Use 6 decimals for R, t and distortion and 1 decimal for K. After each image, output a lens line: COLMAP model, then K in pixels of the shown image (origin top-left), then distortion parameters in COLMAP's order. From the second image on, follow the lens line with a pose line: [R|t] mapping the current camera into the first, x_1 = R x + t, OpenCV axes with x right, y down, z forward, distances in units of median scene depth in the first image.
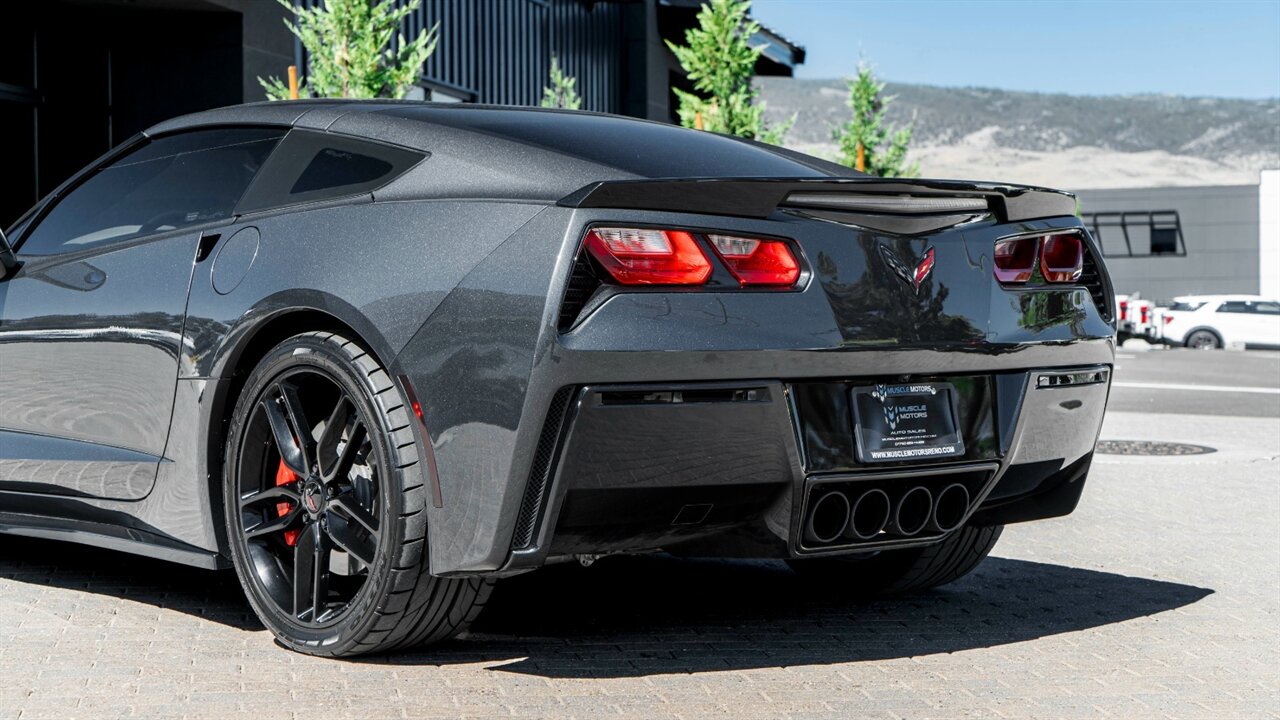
lens RADIAL K [[2580.7, 0, 640.0], [0, 2580.7, 360.0], [0, 0, 1]] dist [0.038878, 0.166341]
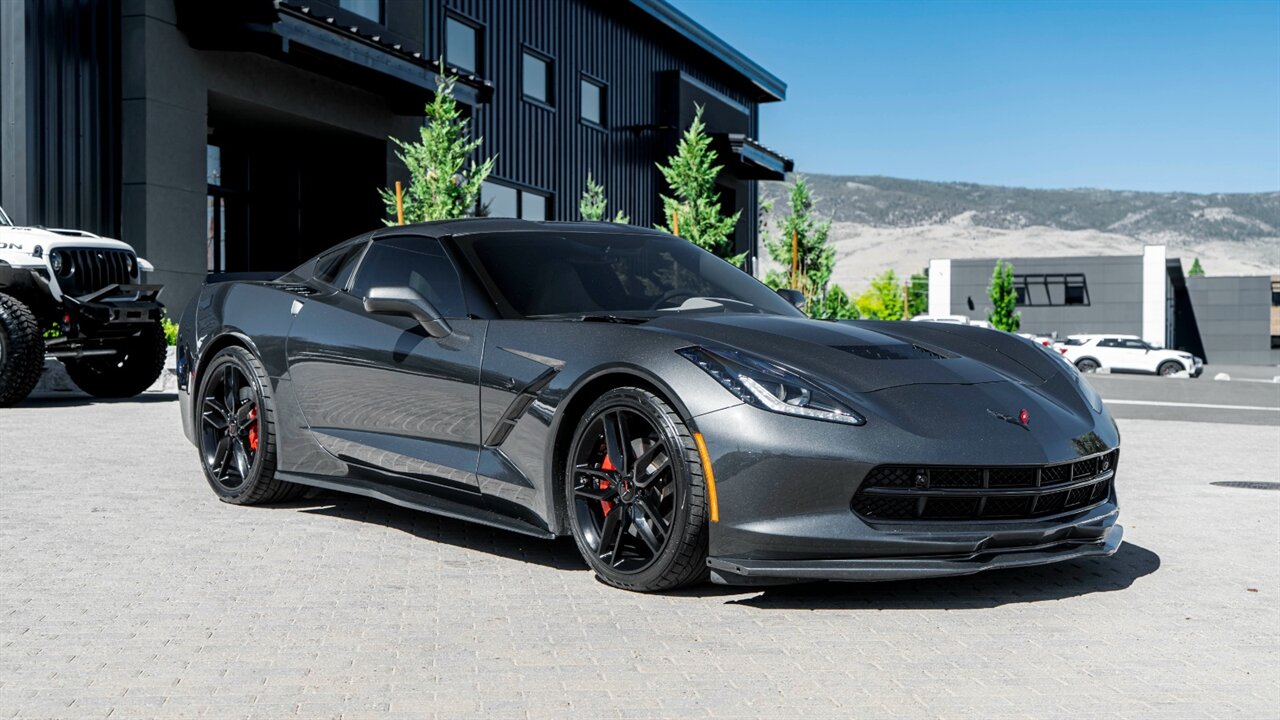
lens RADIAL K [[1849.2, 0, 640.0], [0, 1849.2, 360.0], [0, 0, 1]] dist [0.001788, 0.031575]
pose [[0.999207, 0.010038, -0.038529, 0.053382], [-0.010374, 0.999910, -0.008532, 0.001421], [0.038439, 0.008925, 0.999221, -0.101237]]
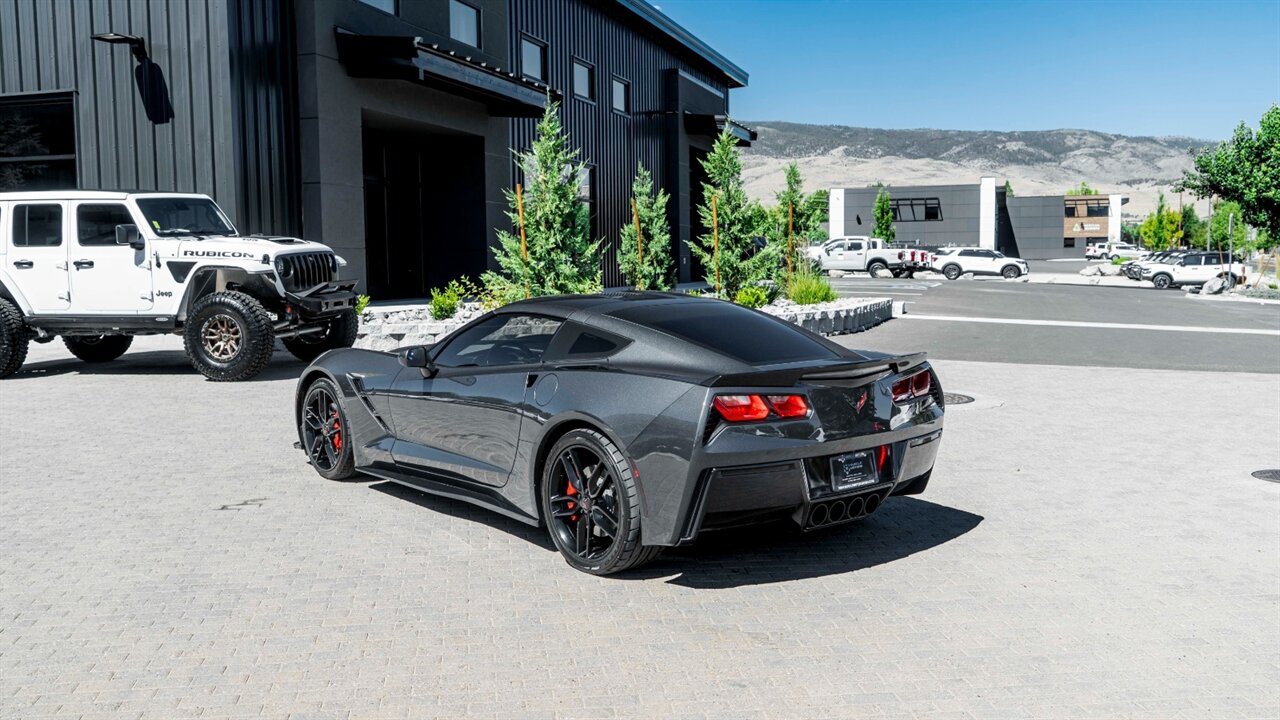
lens RADIAL K [[1291.9, 0, 645.7], [0, 1291.9, 386.6], [0, 0, 1]] dist [-0.014998, -0.009675]
pose [[0.999874, -0.002189, -0.015717, -0.017981], [0.003629, 0.995740, 0.092133, -0.047047], [0.015448, -0.092178, 0.995623, -0.031584]]
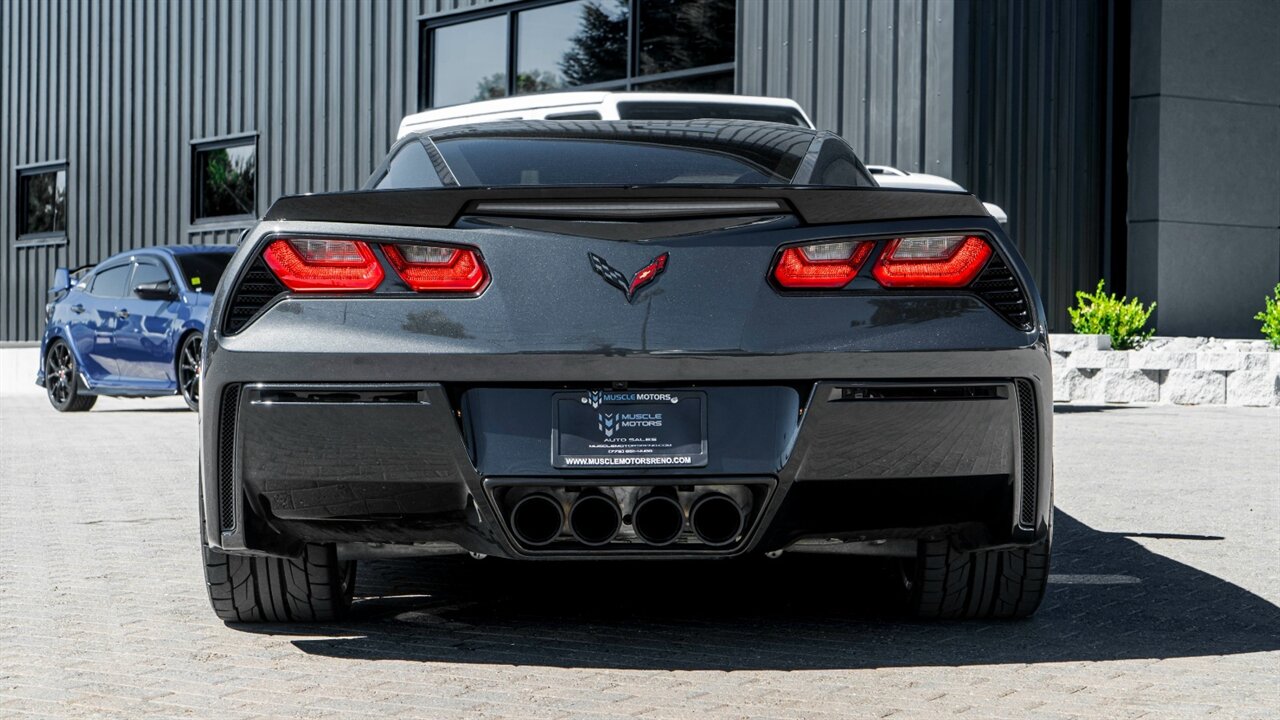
lens RADIAL K [[2535.5, 0, 640.0], [0, 2535.5, 360.0], [0, 0, 1]] dist [0.019688, 0.049413]
pose [[0.771151, 0.014288, -0.636492, 0.226012], [-0.017034, 0.999853, 0.001807, -0.001416], [0.636424, 0.009449, 0.771282, 0.079049]]
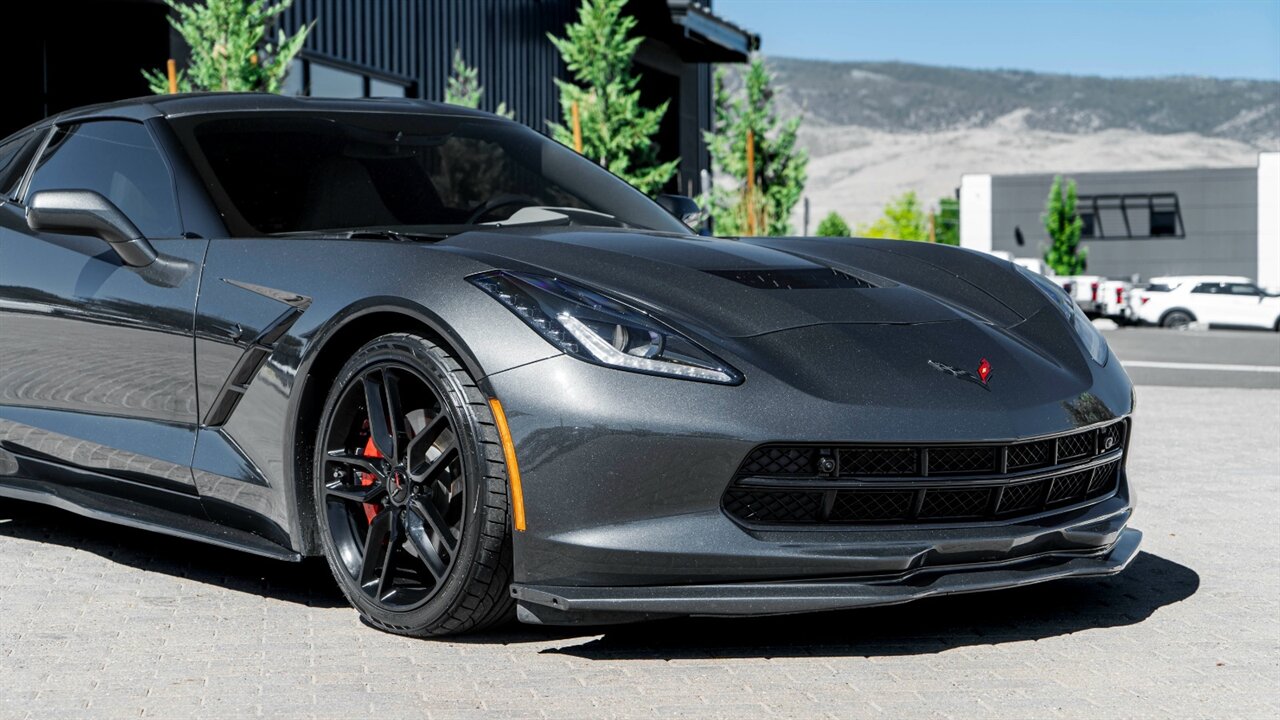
lens RADIAL K [[2580.7, 0, 640.0], [0, 2580.7, 360.0], [0, 0, 1]] dist [0.038878, 0.166341]
pose [[0.999960, 0.000195, -0.008992, 0.070375], [-0.000135, 0.999978, 0.006636, 0.004632], [0.008993, -0.006635, 0.999938, -0.080555]]
